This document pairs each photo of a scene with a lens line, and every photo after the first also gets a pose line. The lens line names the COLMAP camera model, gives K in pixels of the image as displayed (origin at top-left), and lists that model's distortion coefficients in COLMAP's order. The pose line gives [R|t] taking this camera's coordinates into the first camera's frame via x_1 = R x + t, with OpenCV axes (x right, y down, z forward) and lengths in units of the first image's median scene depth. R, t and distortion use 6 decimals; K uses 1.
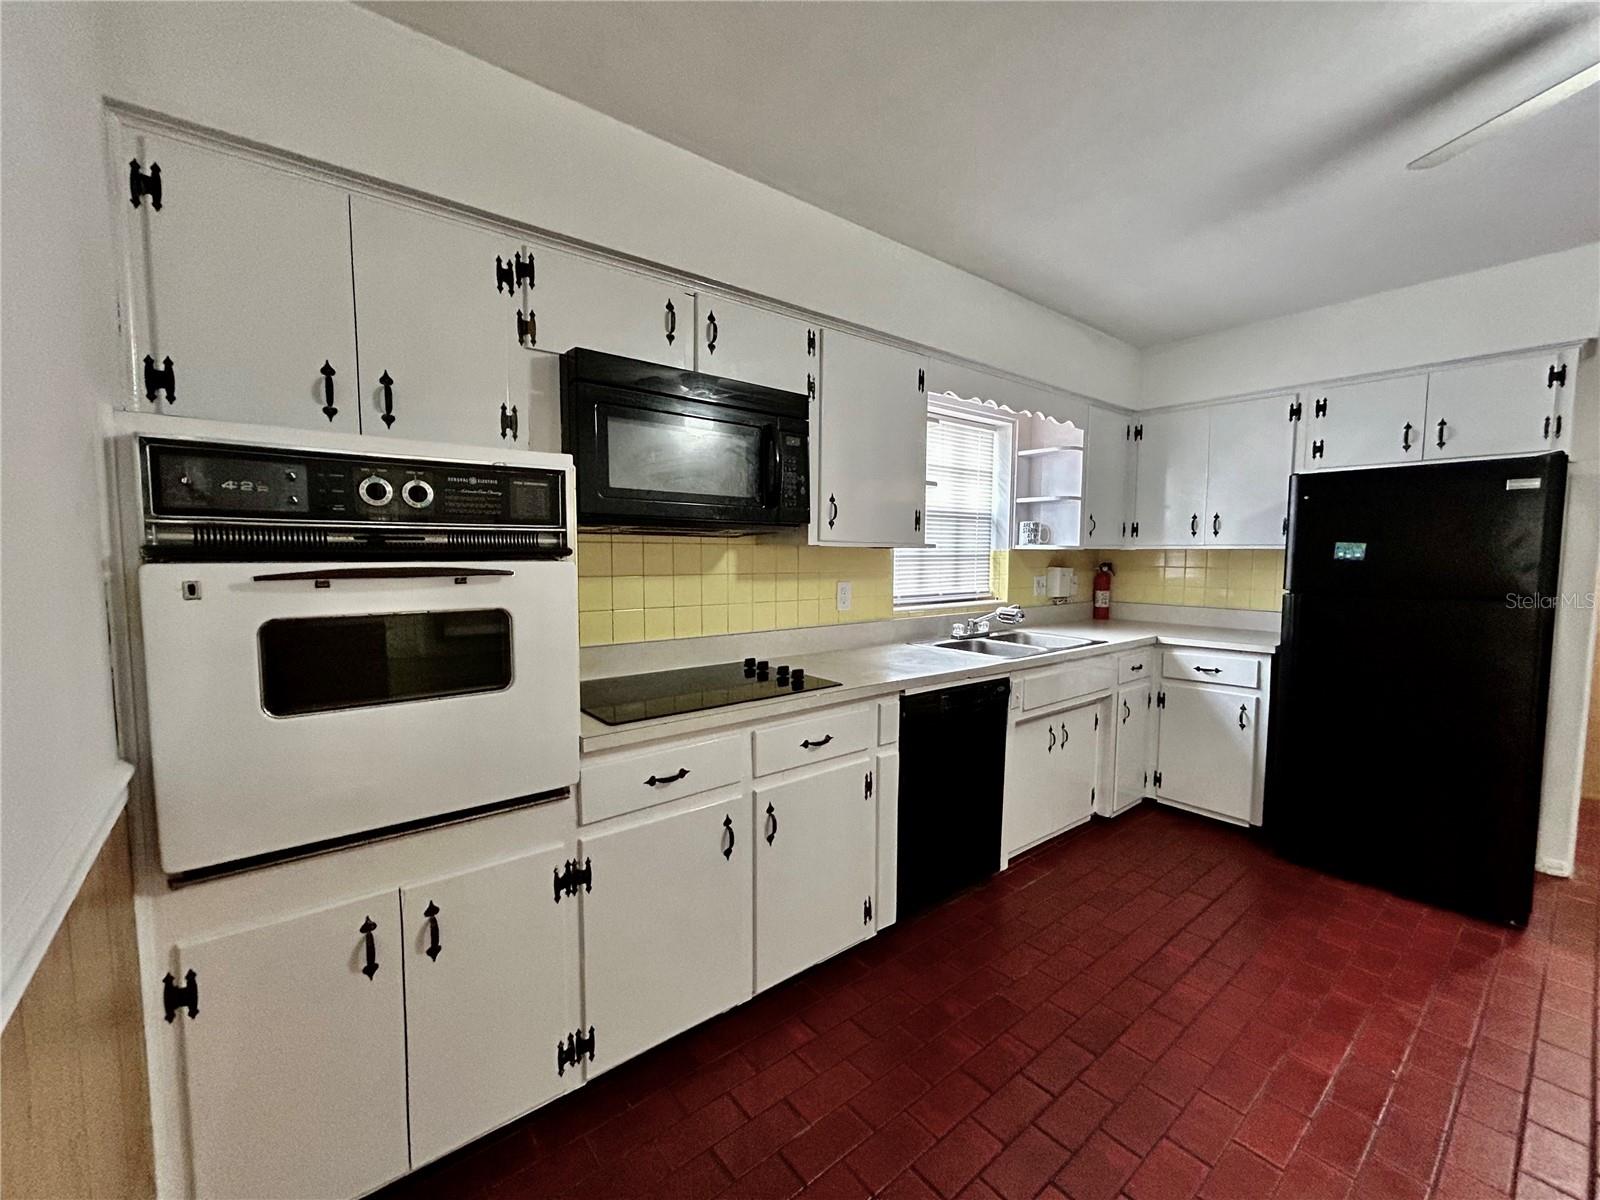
lens RADIAL K [[649.4, 0, 802.9], [0, 649.4, 601.0], [0, 0, 1]] dist [-0.000718, 0.000983]
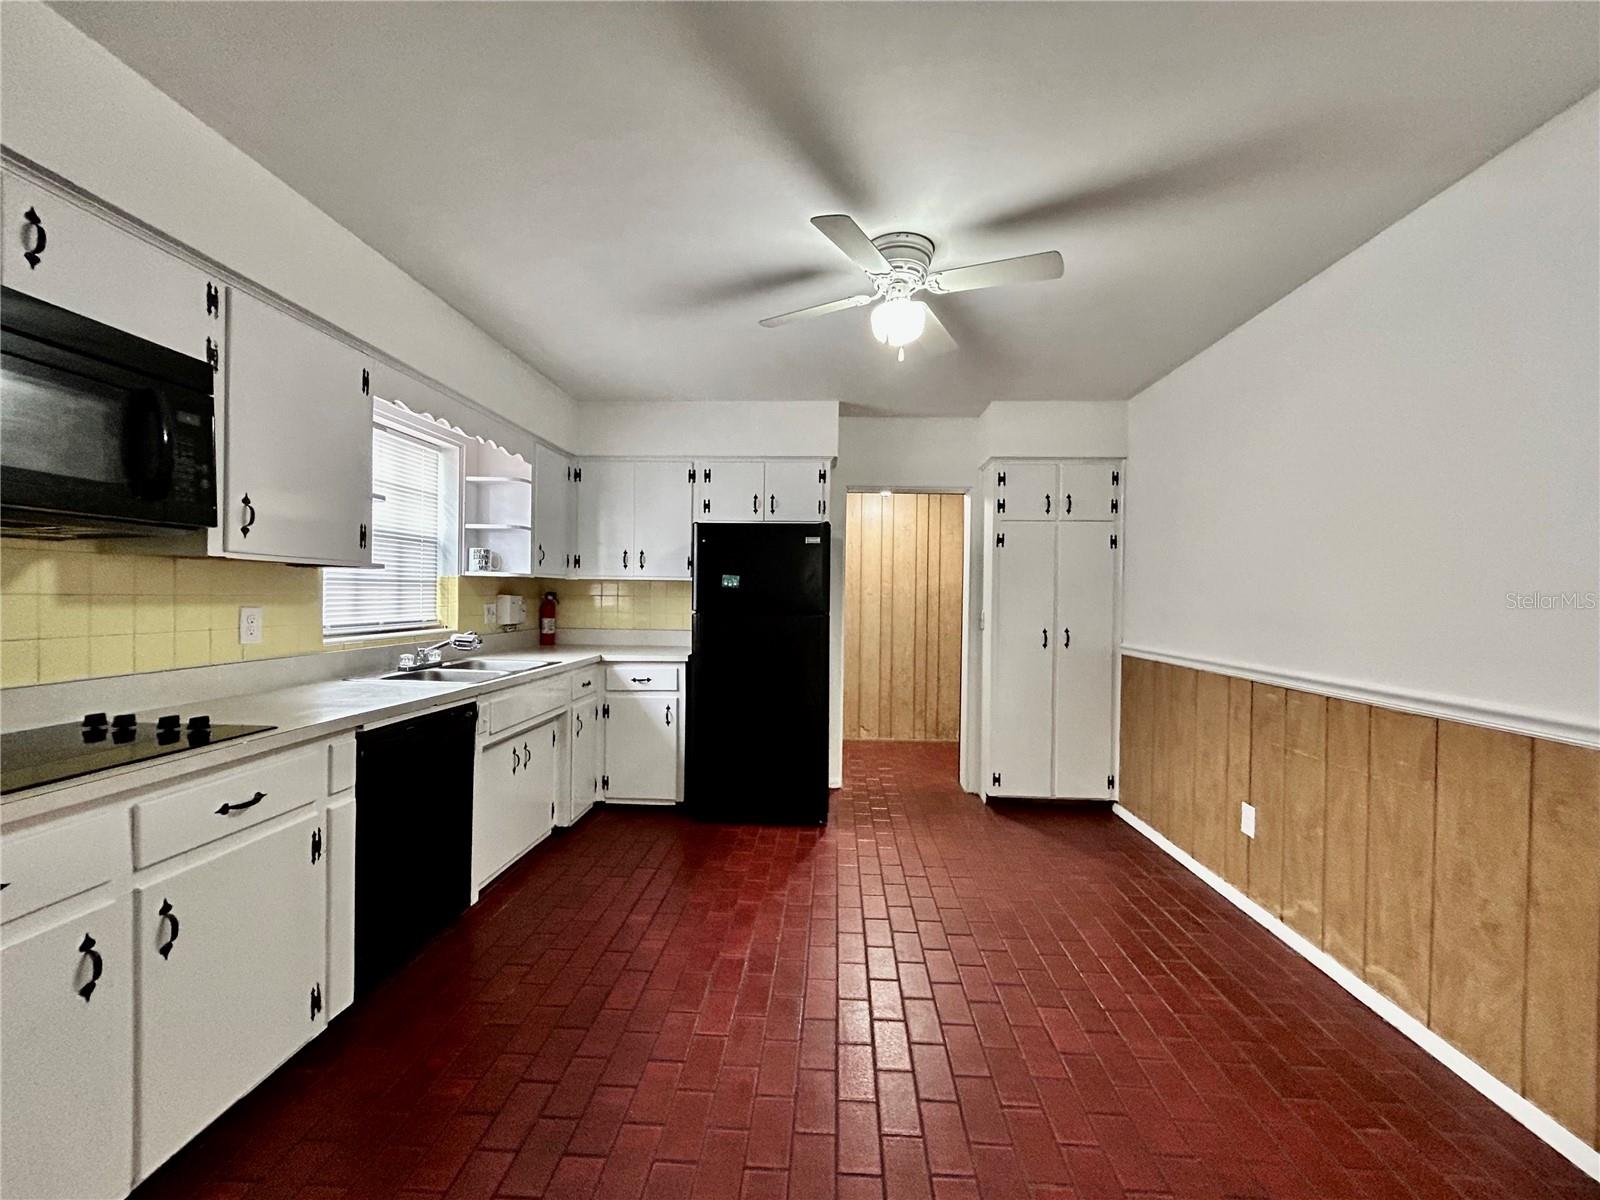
lens RADIAL K [[649.4, 0, 798.9], [0, 649.4, 601.4], [0, 0, 1]] dist [-0.000718, 0.000983]
pose [[0.672641, -0.002263, 0.739965, -0.096072], [0.044663, 0.998296, -0.037547, 0.029721], [-0.738620, 0.058305, 0.671596, -0.034725]]
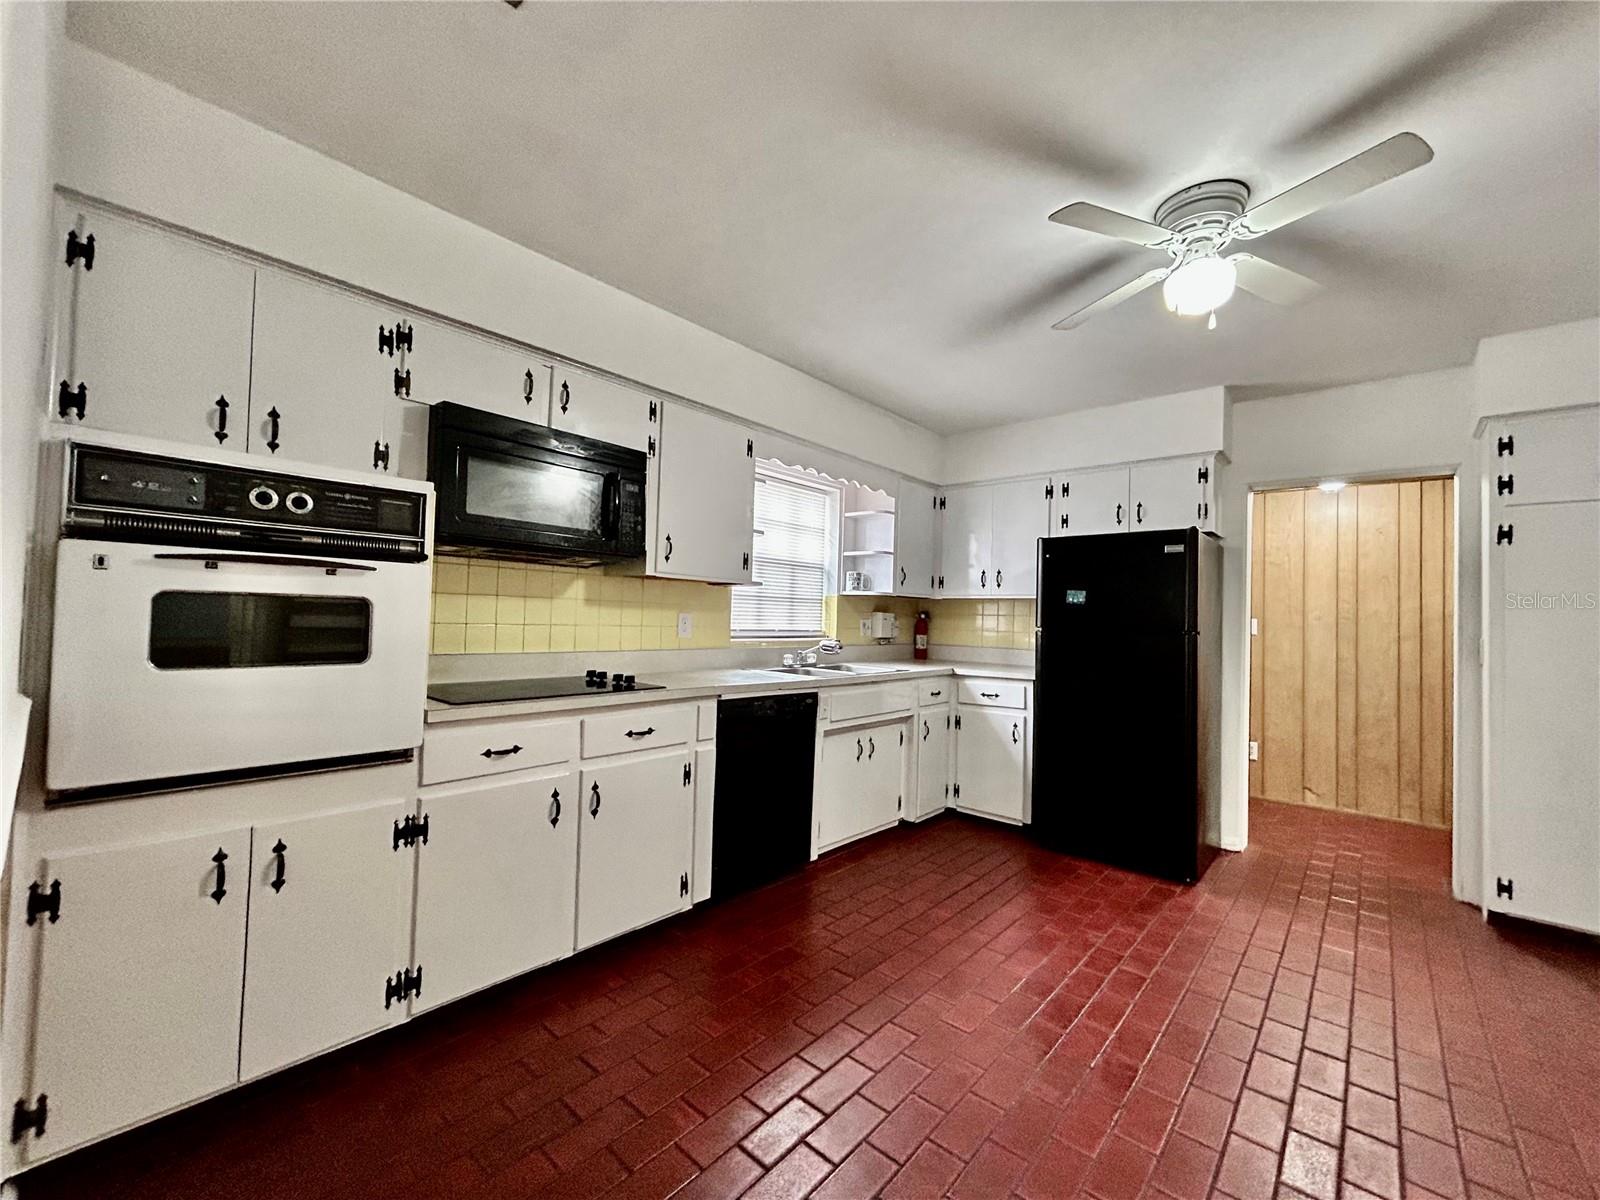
lens RADIAL K [[649.4, 0, 802.0], [0, 649.4, 600.3], [0, 0, 1]] dist [-0.000718, 0.000983]
pose [[0.985285, 0.027508, 0.168689, 0.097037], [-0.010646, 0.994925, -0.100057, 0.082011], [-0.170585, 0.096789, 0.980578, -0.229537]]
